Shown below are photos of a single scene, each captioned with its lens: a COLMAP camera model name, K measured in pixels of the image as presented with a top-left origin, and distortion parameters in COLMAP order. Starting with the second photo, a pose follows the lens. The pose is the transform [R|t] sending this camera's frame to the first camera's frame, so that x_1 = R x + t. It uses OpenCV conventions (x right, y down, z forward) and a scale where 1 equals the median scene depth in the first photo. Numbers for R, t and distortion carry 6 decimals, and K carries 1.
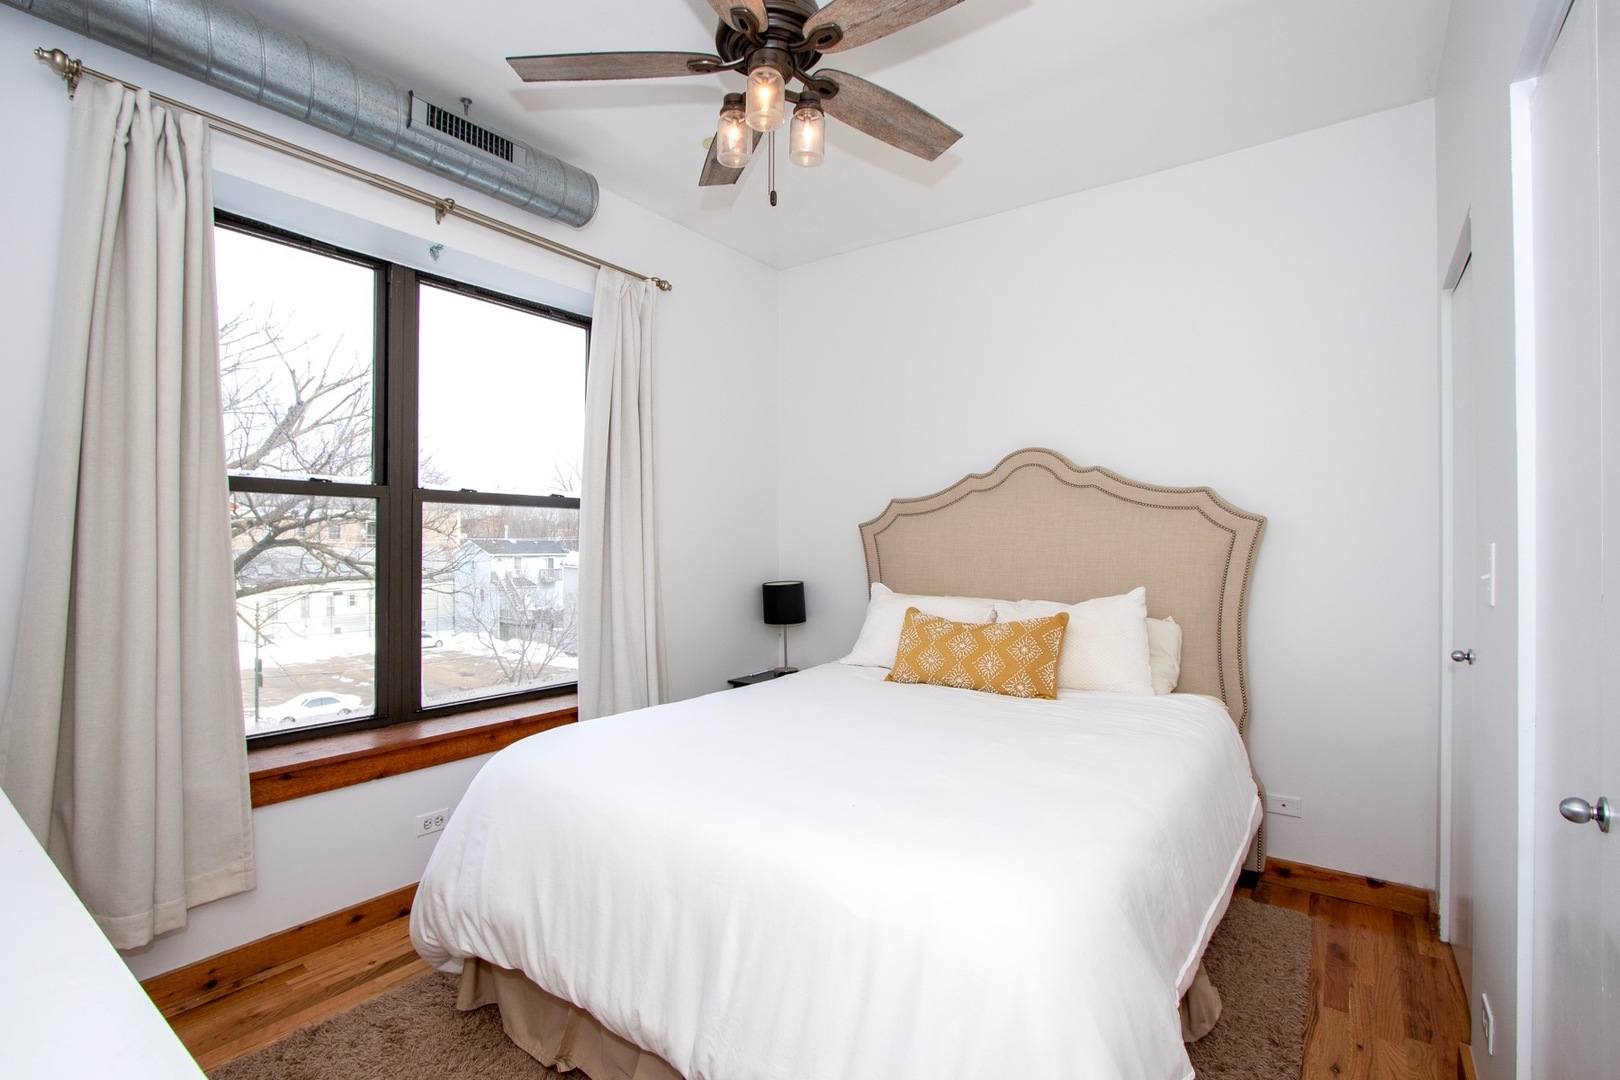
lens RADIAL K [[760.4, 0, 810.0], [0, 760.4, 540.0], [0, 0, 1]] dist [-0.014546, 0.000257]
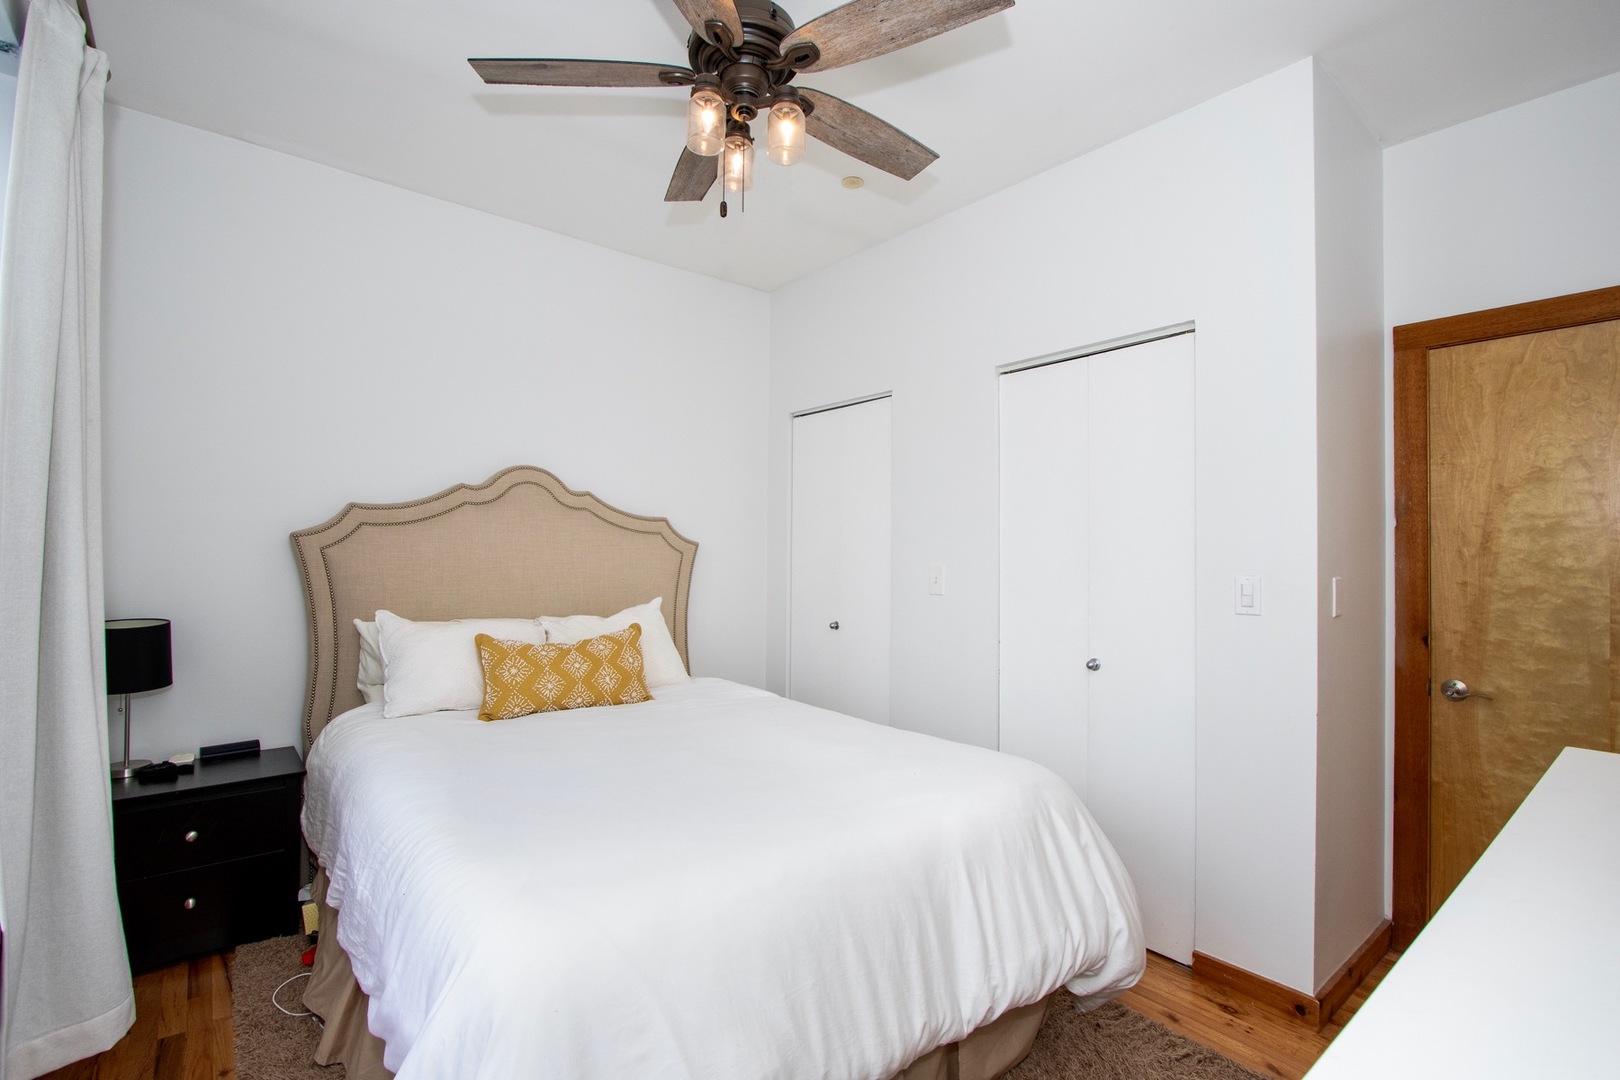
lens RADIAL K [[760.4, 0, 810.0], [0, 760.4, 540.0], [0, 0, 1]] dist [-0.014546, 0.000257]
pose [[0.220498, 0.028954, 0.974958, -0.643402], [-0.006924, 0.999581, -0.028119, 0.002614], [-0.975363, -0.000550, 0.220606, 0.453398]]
